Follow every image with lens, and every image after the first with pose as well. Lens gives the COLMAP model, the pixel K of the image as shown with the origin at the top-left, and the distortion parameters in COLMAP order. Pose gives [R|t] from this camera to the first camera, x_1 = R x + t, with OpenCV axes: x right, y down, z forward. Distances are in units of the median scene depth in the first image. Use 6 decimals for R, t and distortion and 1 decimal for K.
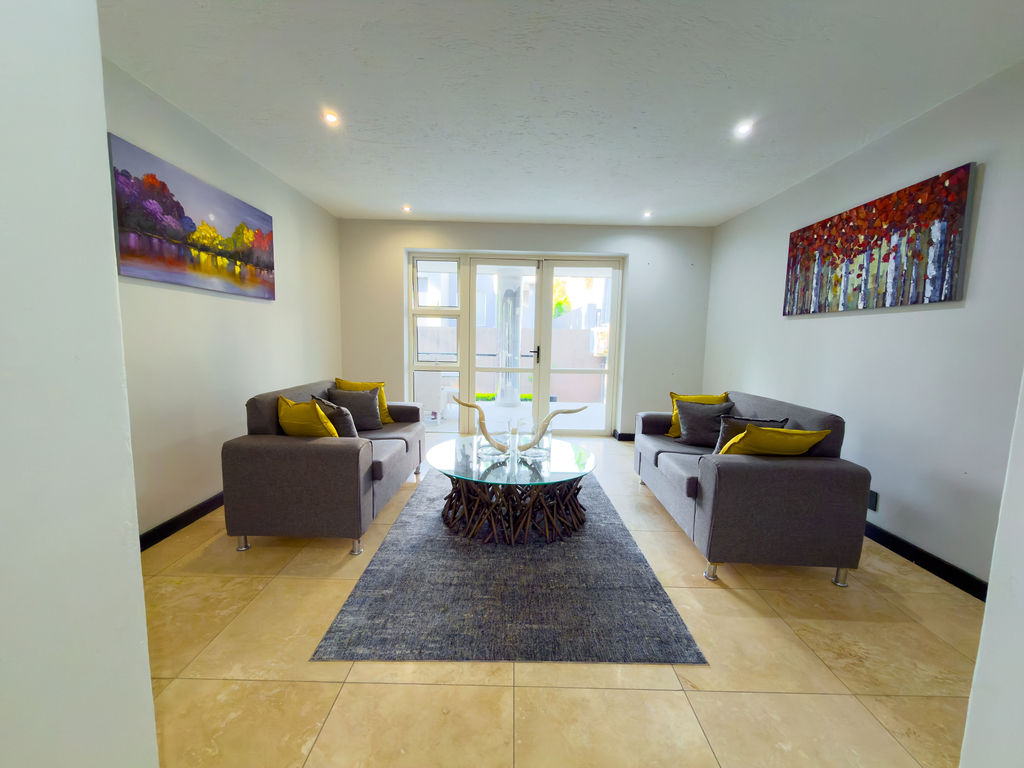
lens RADIAL K [[408.3, 0, 510.5], [0, 408.3, 383.8], [0, 0, 1]] dist [-0.001808, -0.000258]
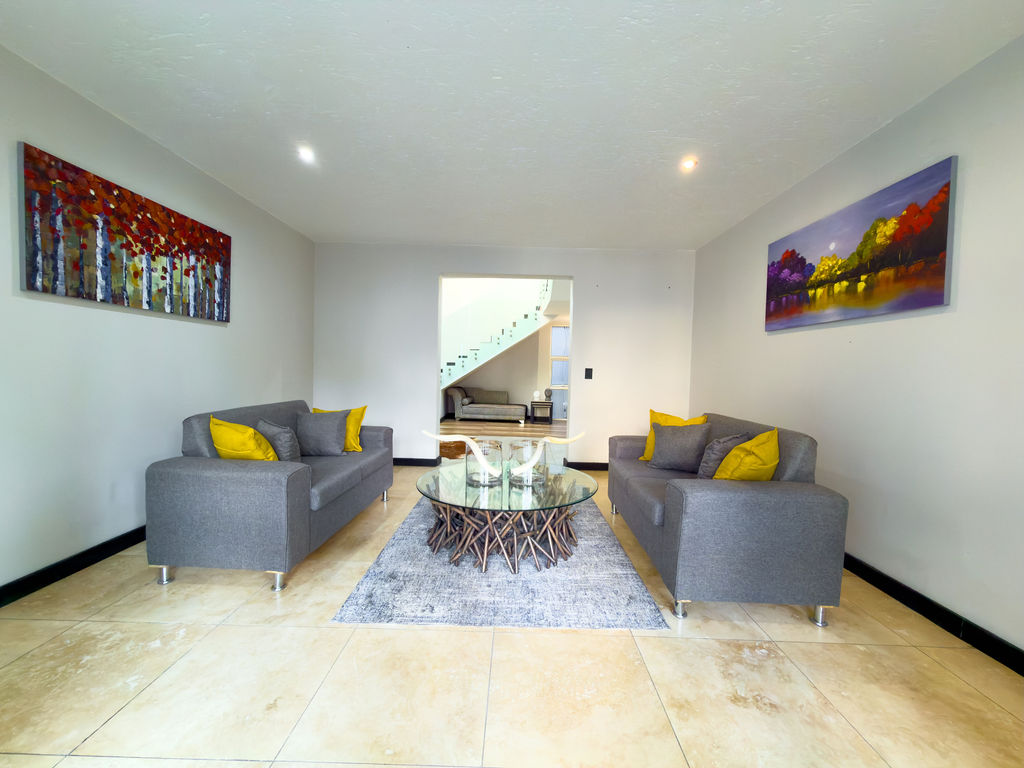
lens RADIAL K [[408.3, 0, 510.5], [0, 408.3, 383.8], [0, 0, 1]] dist [-0.001808, -0.000258]
pose [[-0.998882, -0.046923, 0.005697, 0.001061], [-0.045608, 0.988434, 0.144630, -0.193690], [-0.012418, 0.144208, -0.989469, 2.007207]]
